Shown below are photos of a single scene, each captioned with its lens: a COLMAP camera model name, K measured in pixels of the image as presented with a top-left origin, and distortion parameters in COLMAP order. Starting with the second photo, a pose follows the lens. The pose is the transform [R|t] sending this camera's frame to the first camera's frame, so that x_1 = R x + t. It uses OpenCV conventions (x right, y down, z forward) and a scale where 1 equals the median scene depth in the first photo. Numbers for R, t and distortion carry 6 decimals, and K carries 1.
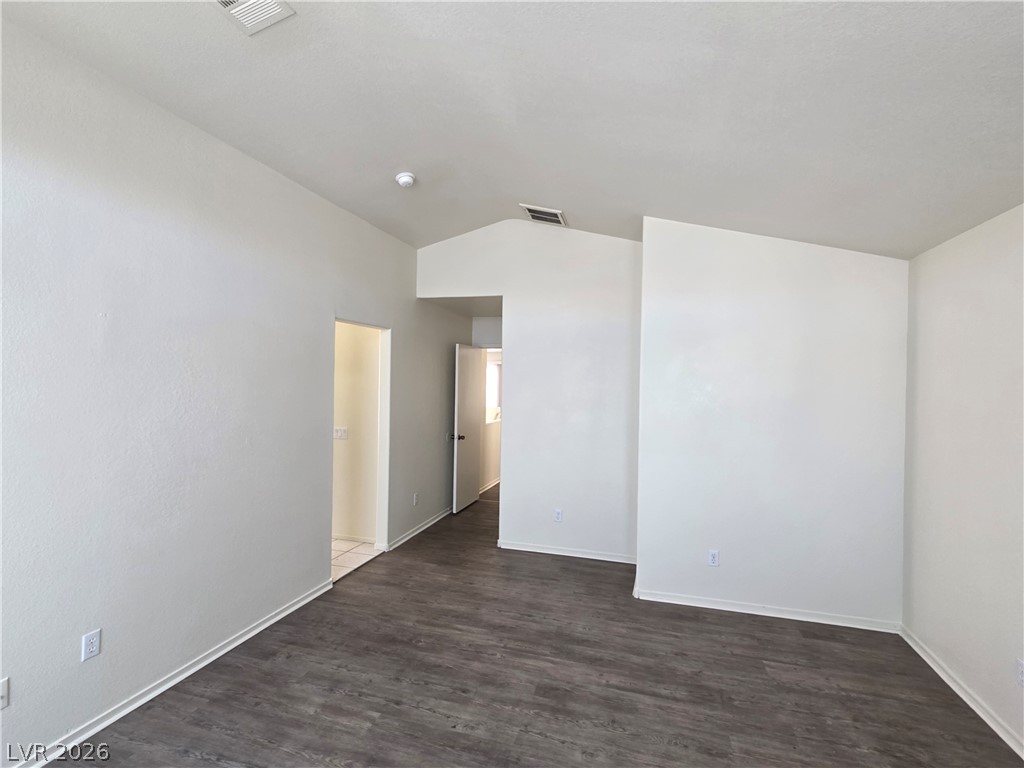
lens RADIAL K [[479.9, 0, 518.1], [0, 479.9, 383.5], [0, 0, 1]] dist [0.002998, 0.001202]
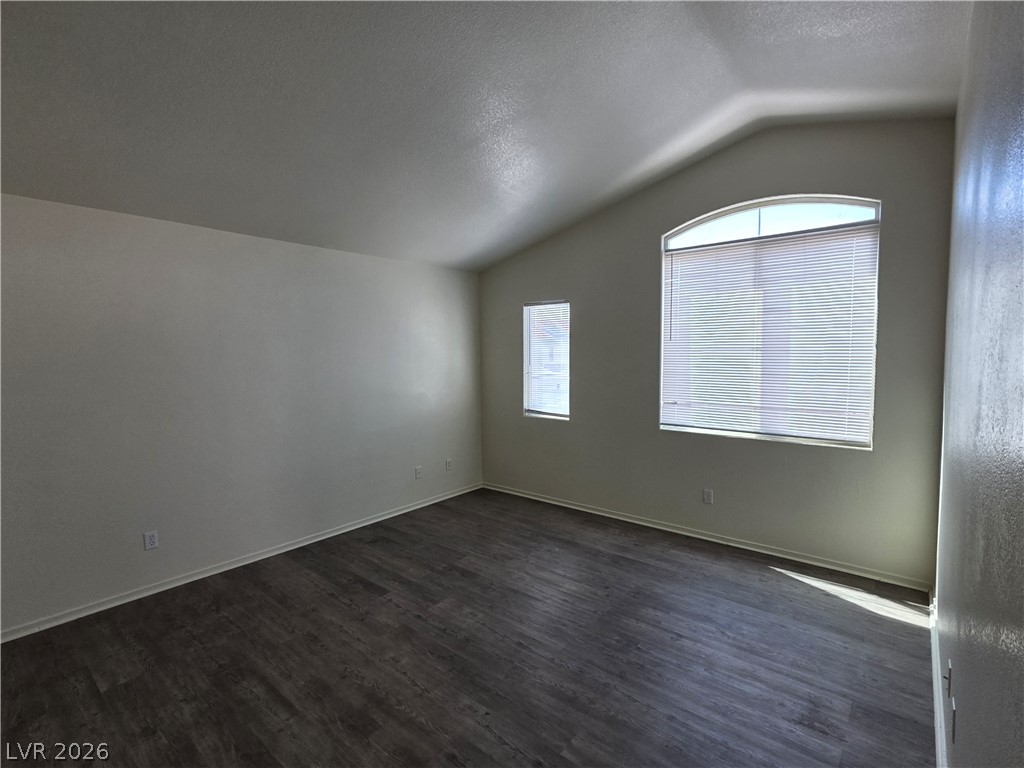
lens RADIAL K [[479.9, 0, 519.2], [0, 479.9, 383.4], [0, 0, 1]] dist [0.002998, 0.001202]
pose [[-0.917967, -0.035841, 0.395034, -0.441088], [-0.005160, 0.996904, 0.078457, -0.002377], [-0.396623, 0.069982, -0.915310, 1.464599]]
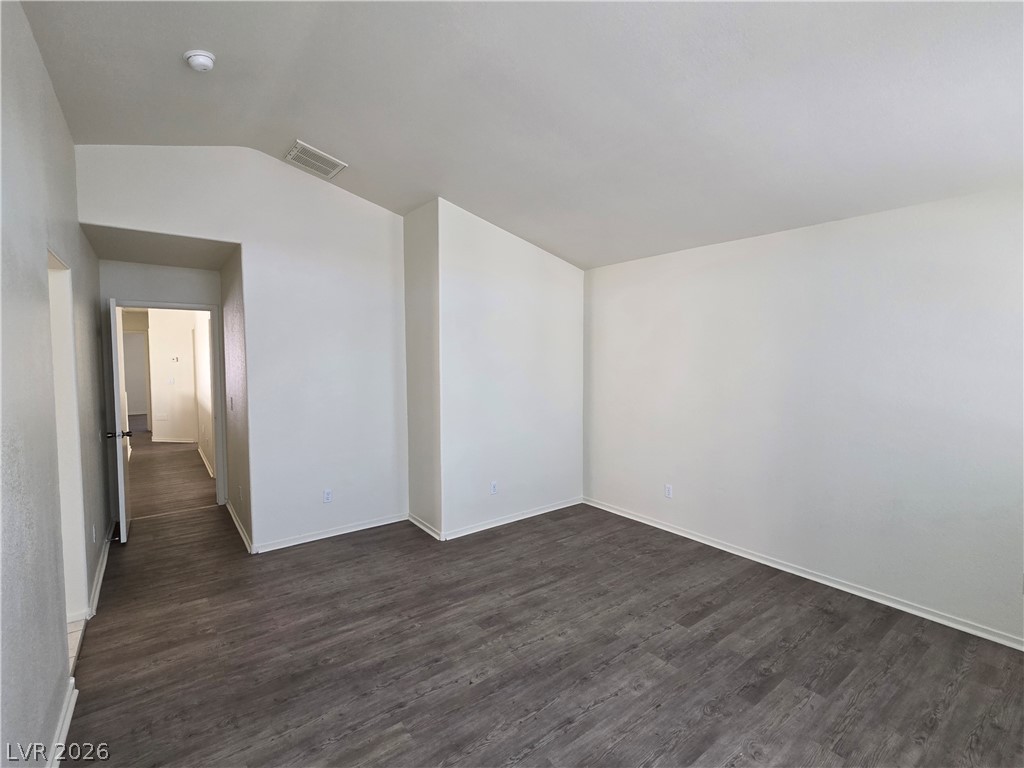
lens RADIAL K [[479.9, 0, 519.5], [0, 479.9, 380.4], [0, 0, 1]] dist [0.002998, 0.001202]
pose [[0.588507, -0.063727, 0.805977, -0.707992], [0.017623, 0.997663, 0.066015, -0.002175], [-0.808300, -0.024646, 0.588254, 0.263515]]
